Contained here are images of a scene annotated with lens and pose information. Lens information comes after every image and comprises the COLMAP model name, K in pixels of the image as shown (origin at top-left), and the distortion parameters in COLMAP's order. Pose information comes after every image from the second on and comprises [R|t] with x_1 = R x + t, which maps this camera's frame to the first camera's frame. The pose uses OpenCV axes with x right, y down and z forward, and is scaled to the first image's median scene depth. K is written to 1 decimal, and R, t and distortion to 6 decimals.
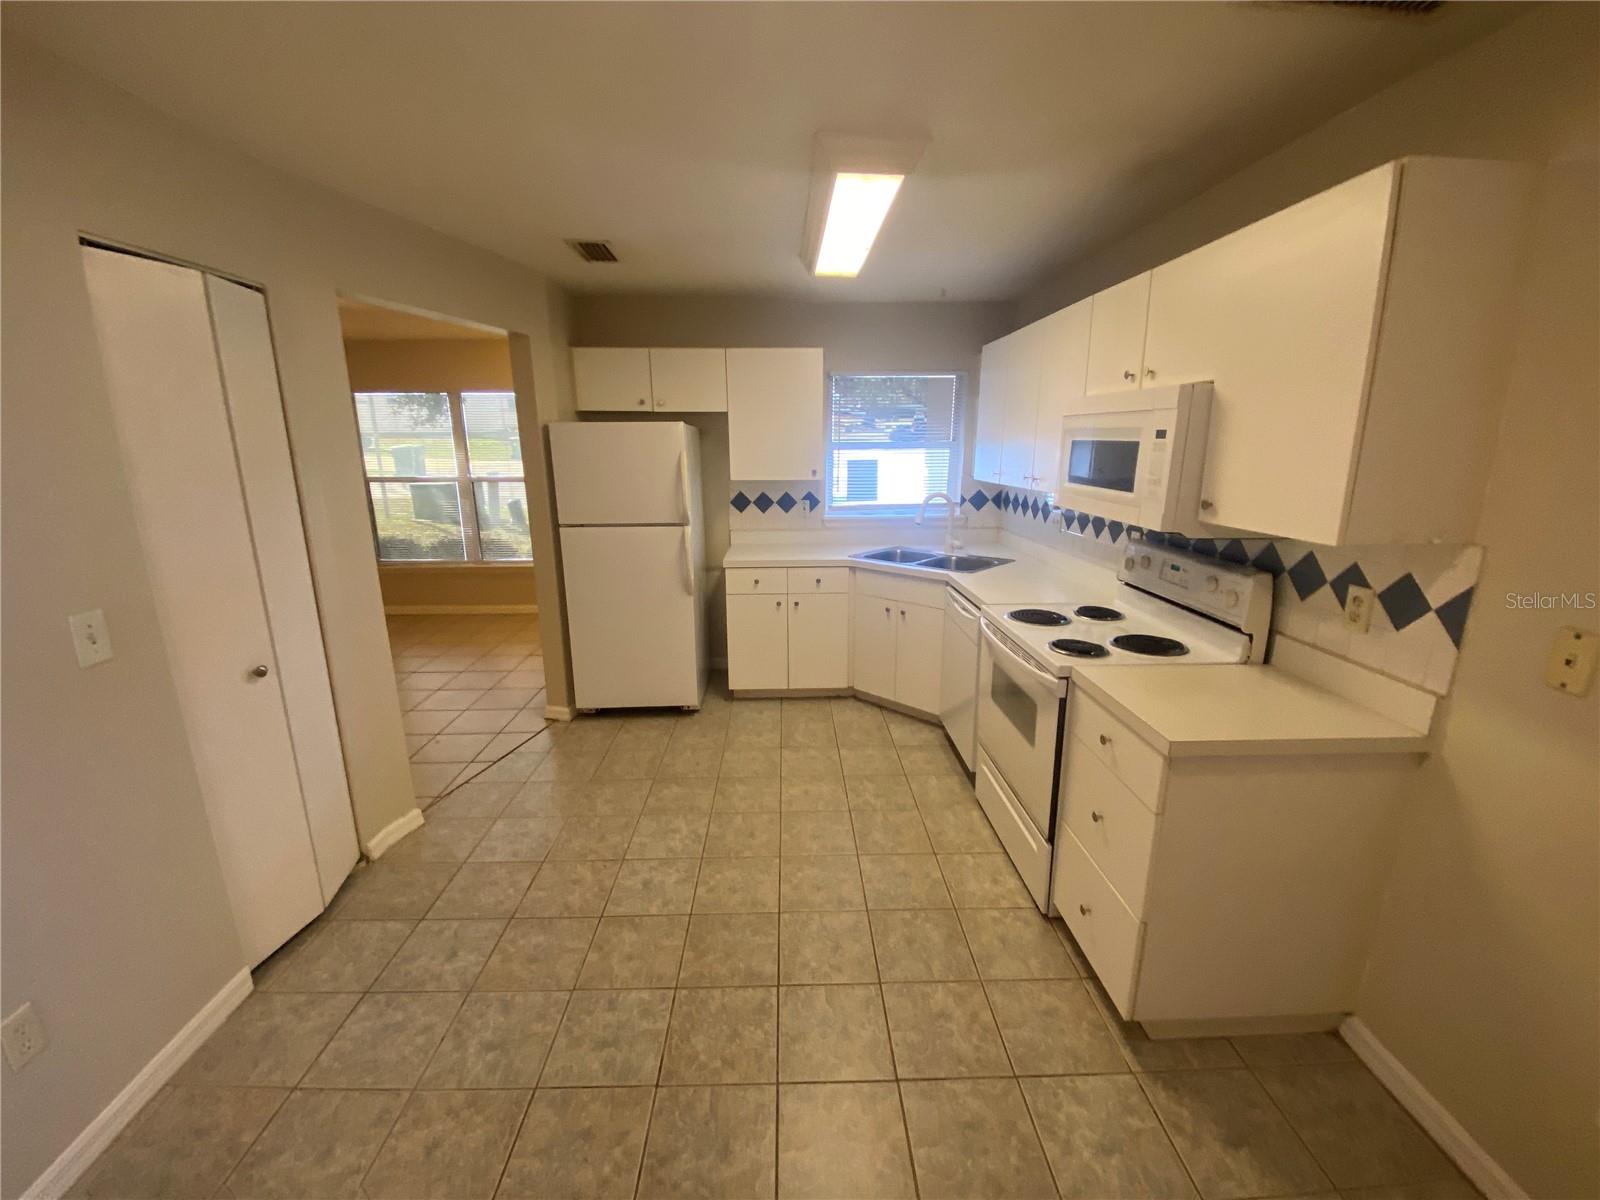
lens RADIAL K [[656.3, 0, 797.2], [0, 656.3, 602.5], [0, 0, 1]] dist [0.000904, -0.000093]
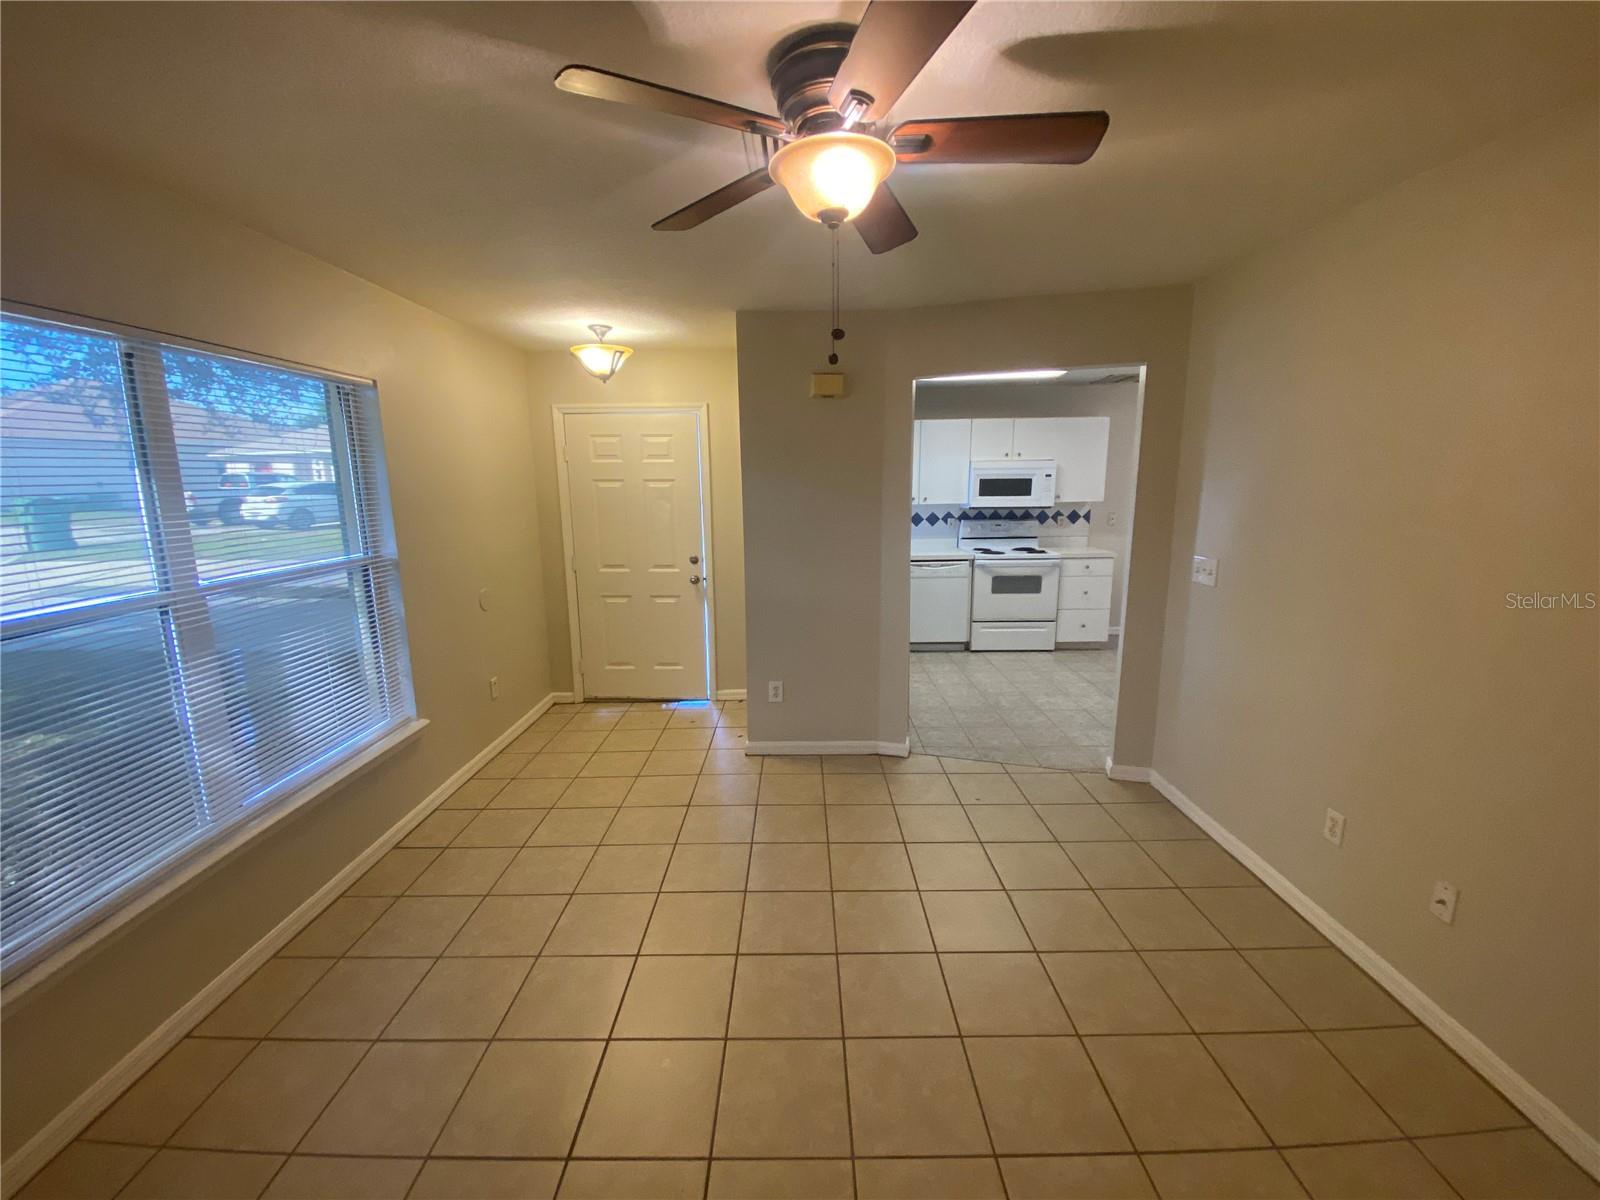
lens RADIAL K [[656.3, 0, 796.4], [0, 656.3, 599.0], [0, 0, 1]] dist [0.000904, -0.000093]
pose [[0.016887, -0.174857, 0.984449, -2.265395], [0.247722, 0.954624, 0.165310, -0.435570], [-0.968684, 0.241078, 0.059437, 1.812466]]
